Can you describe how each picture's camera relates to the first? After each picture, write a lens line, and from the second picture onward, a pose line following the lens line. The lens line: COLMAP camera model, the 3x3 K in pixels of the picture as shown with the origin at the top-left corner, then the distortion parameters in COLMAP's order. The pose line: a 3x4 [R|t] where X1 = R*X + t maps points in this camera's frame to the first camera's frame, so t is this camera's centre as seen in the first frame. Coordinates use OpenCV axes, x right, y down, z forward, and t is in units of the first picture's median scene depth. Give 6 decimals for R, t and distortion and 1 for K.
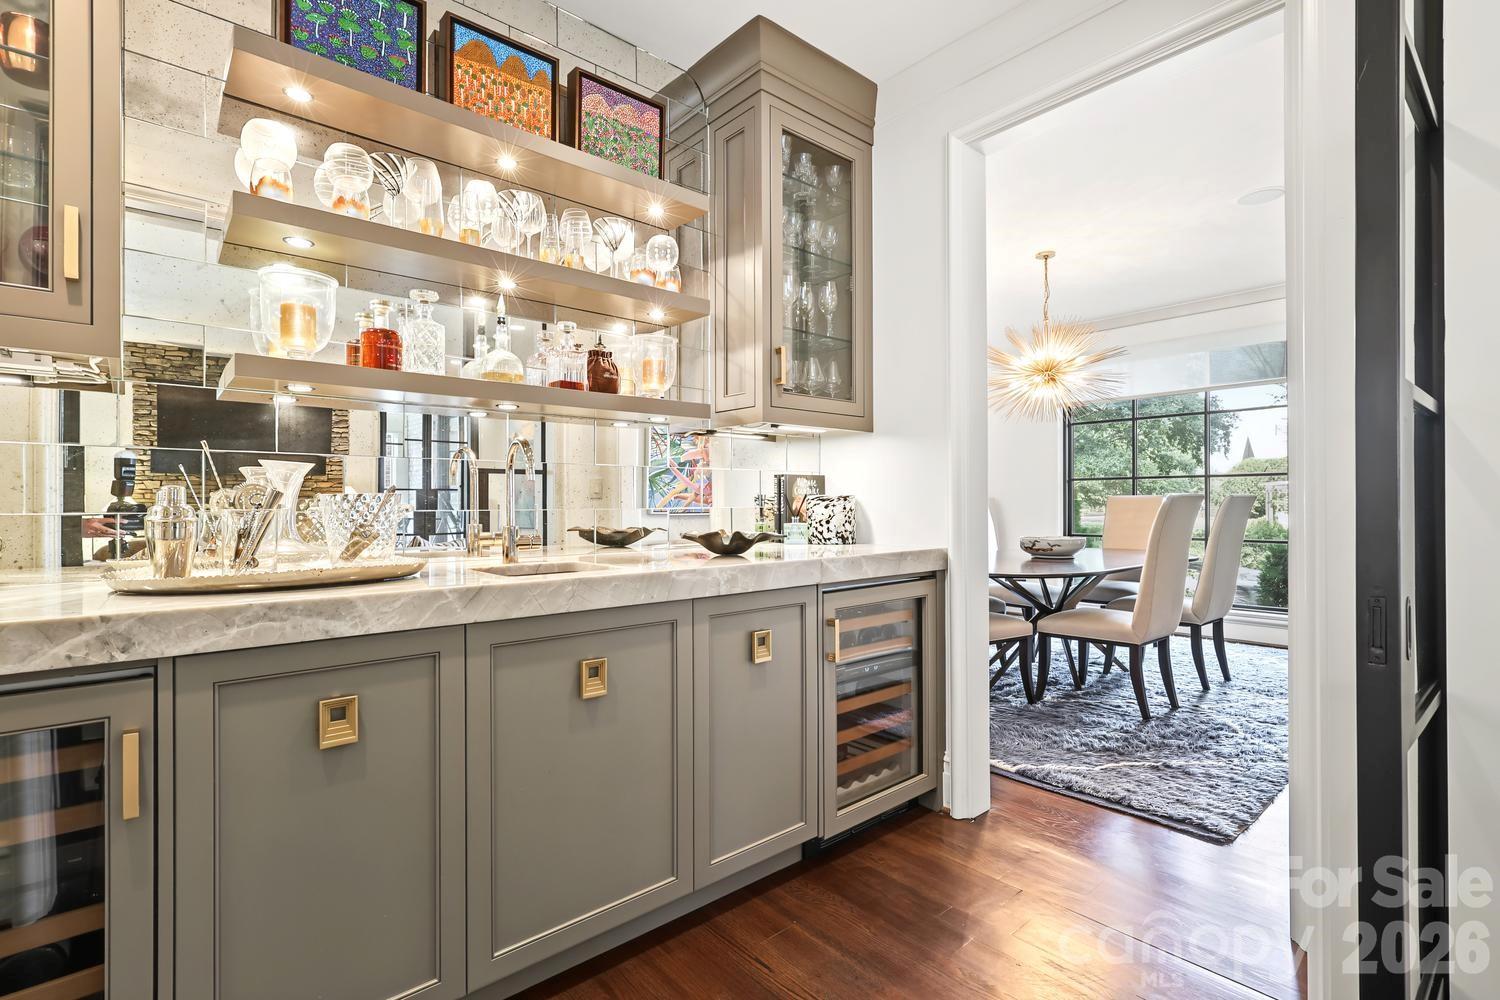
lens RADIAL K [[723.3, 0, 745.5], [0, 723.3, 499.9], [0, 0, 1]] dist [0.000311, 0.000408]
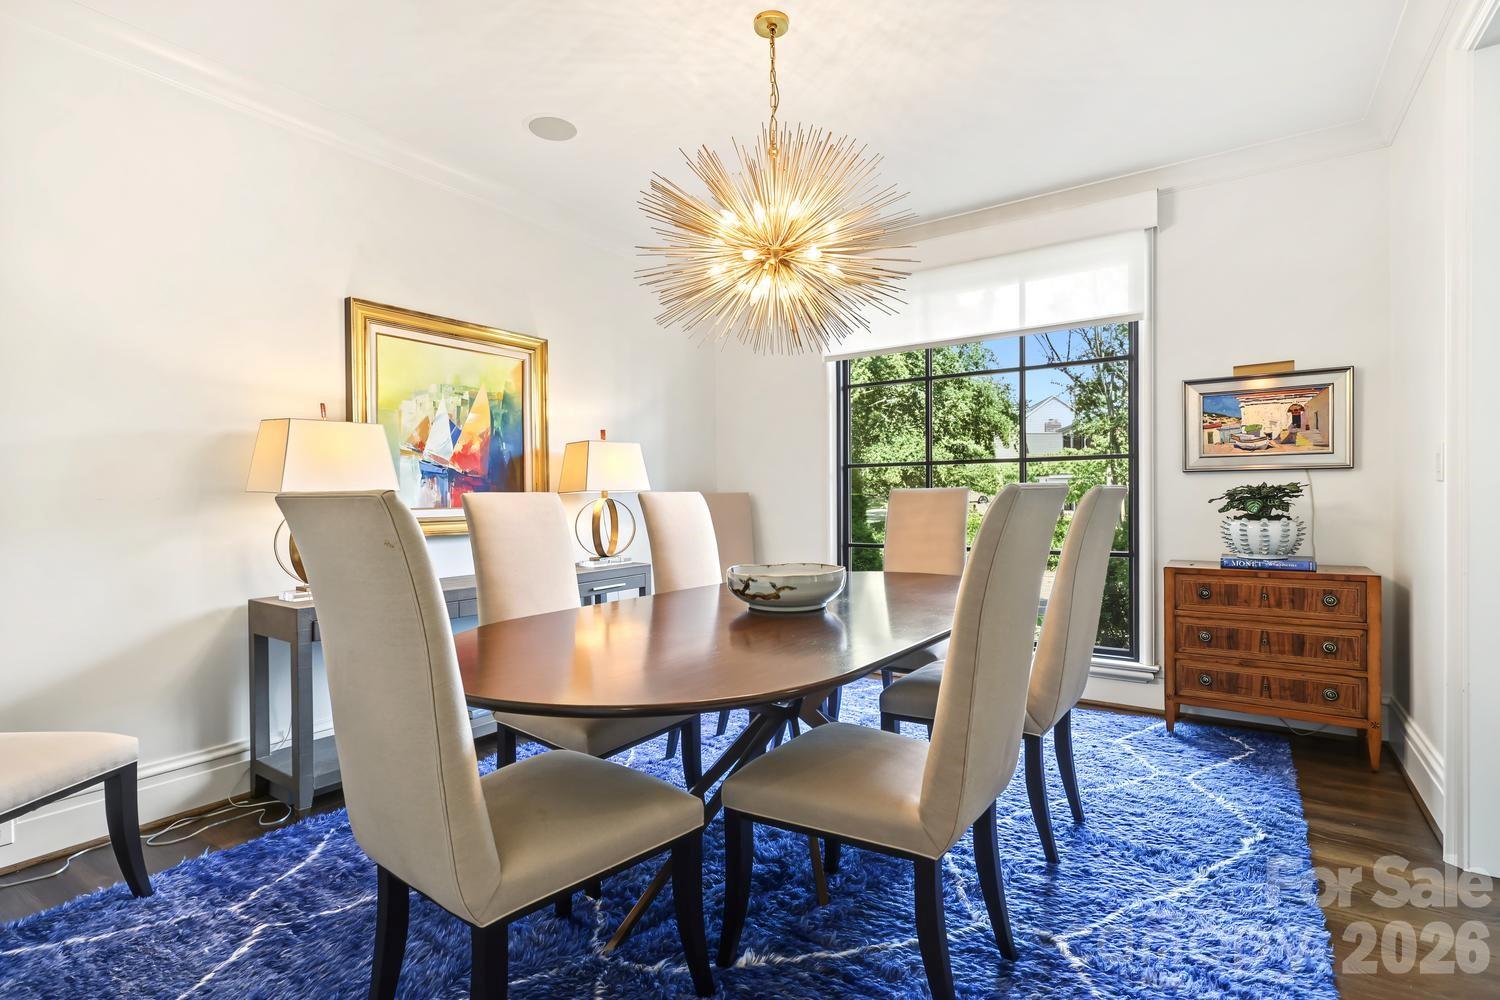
lens RADIAL K [[723.3, 0, 754.1], [0, 723.3, 498.8], [0, 0, 1]] dist [0.000311, 0.000408]
pose [[0.967885, -0.004583, 0.251353, 0.268519], [0.002785, 0.999968, 0.007506, -0.003375], [-0.251379, -0.006565, 0.967866, 0.495127]]
